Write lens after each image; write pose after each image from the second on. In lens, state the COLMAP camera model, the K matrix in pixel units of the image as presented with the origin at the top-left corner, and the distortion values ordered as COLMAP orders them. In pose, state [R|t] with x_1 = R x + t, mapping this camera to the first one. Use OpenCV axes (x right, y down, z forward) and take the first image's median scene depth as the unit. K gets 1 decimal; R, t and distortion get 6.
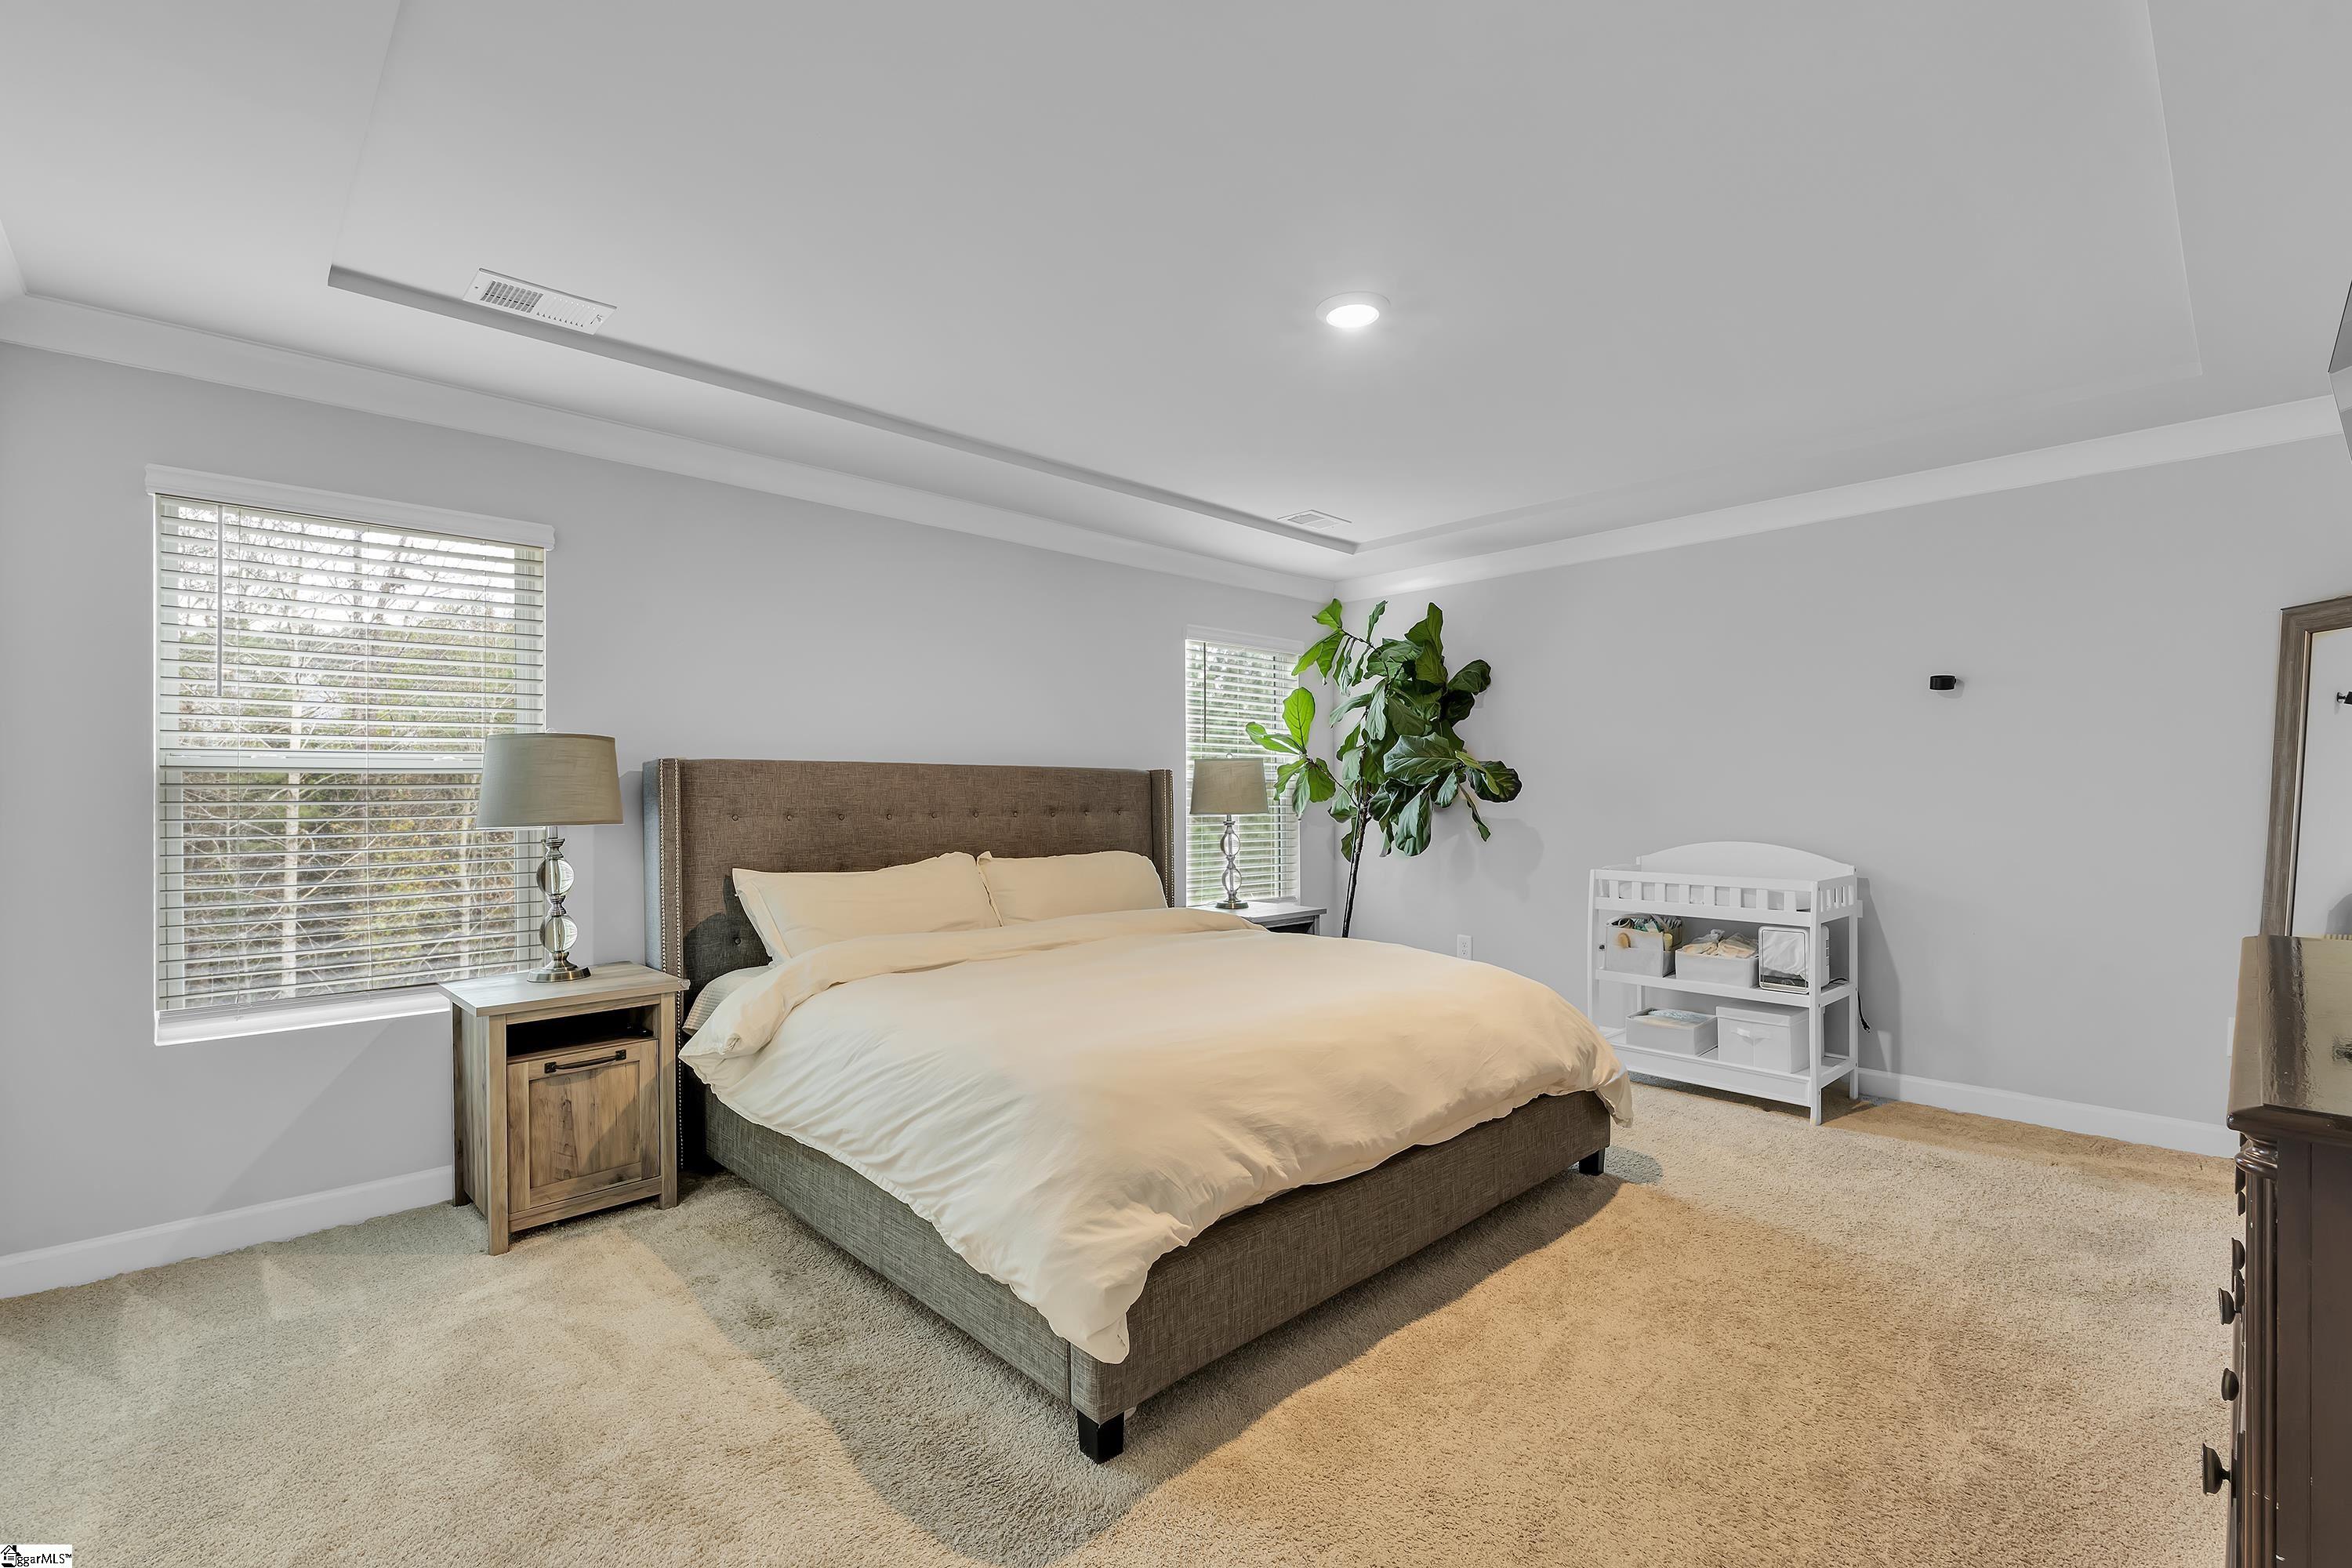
lens RADIAL K [[1035.0, 0, 1179.2], [0, 1035.0, 794.0], [0, 0, 1]] dist [0.000877, 0.000029]
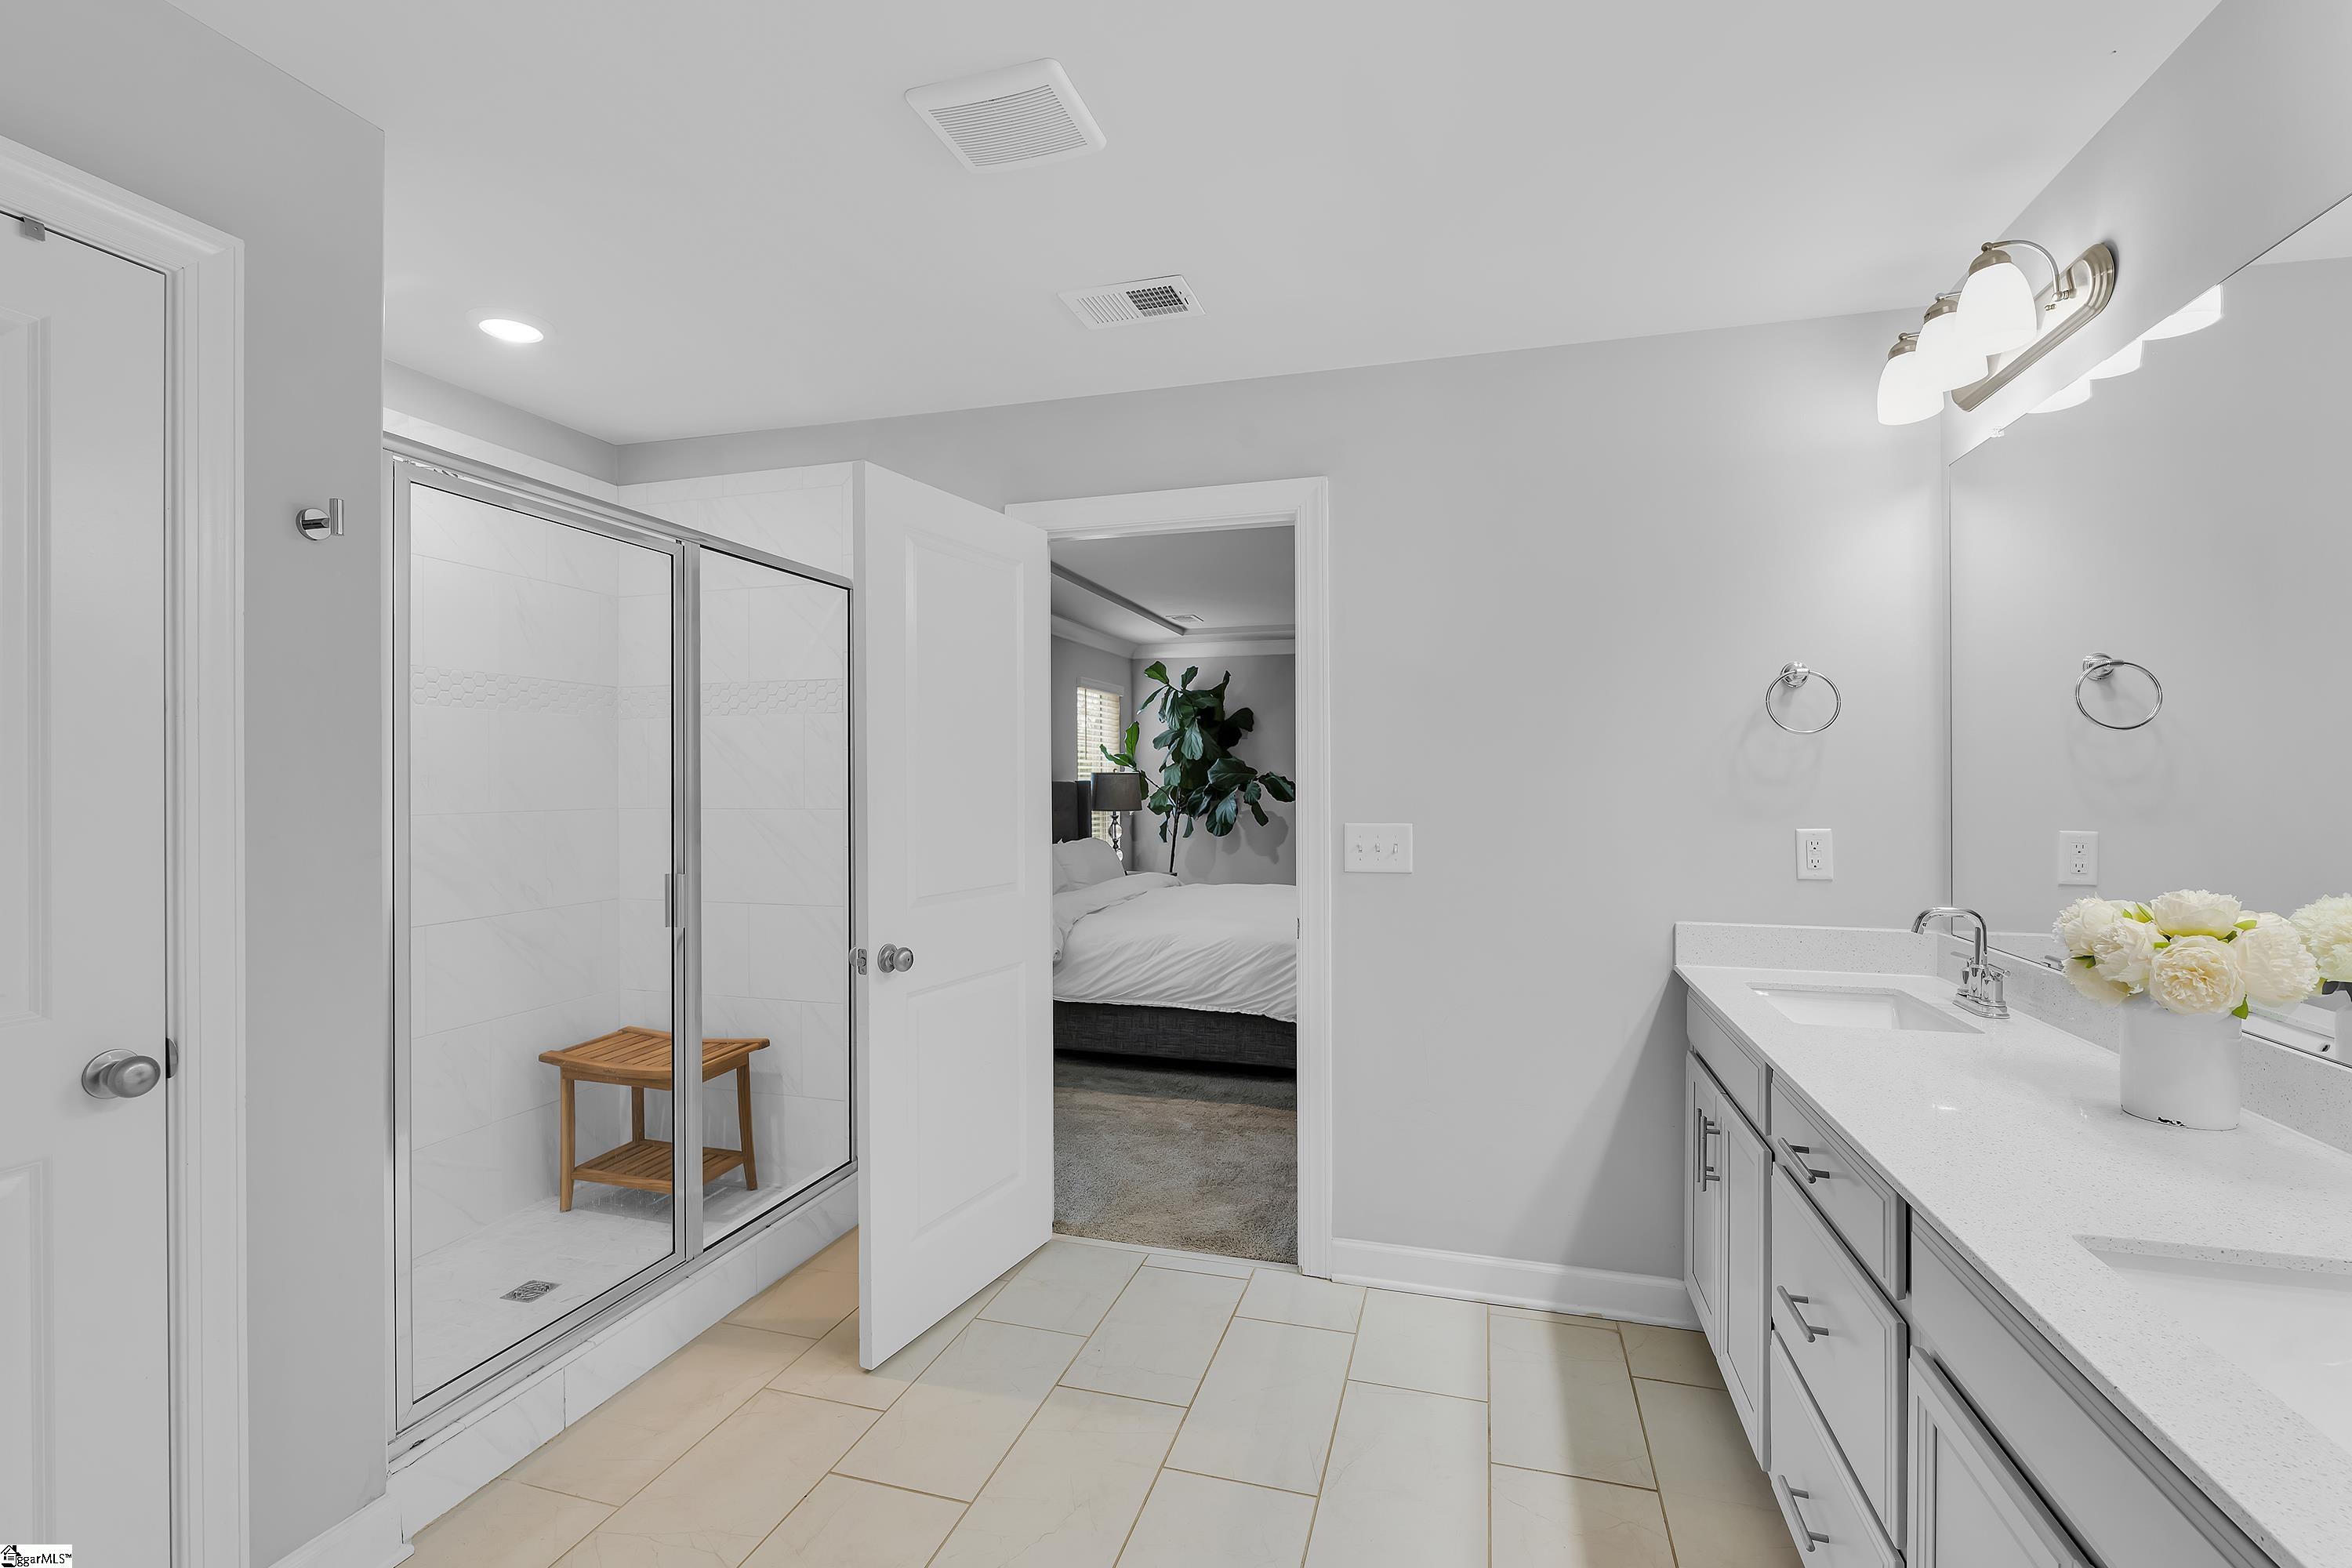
lens RADIAL K [[1035.0, 0, 1172.4], [0, 1035.0, 781.1], [0, 0, 1]] dist [0.000877, 0.000029]
pose [[0.871431, -0.002746, 0.490510, -0.590139], [0.001666, 0.999995, 0.002639, -0.026372], [-0.490515, -0.001482, 0.871432, -0.302745]]
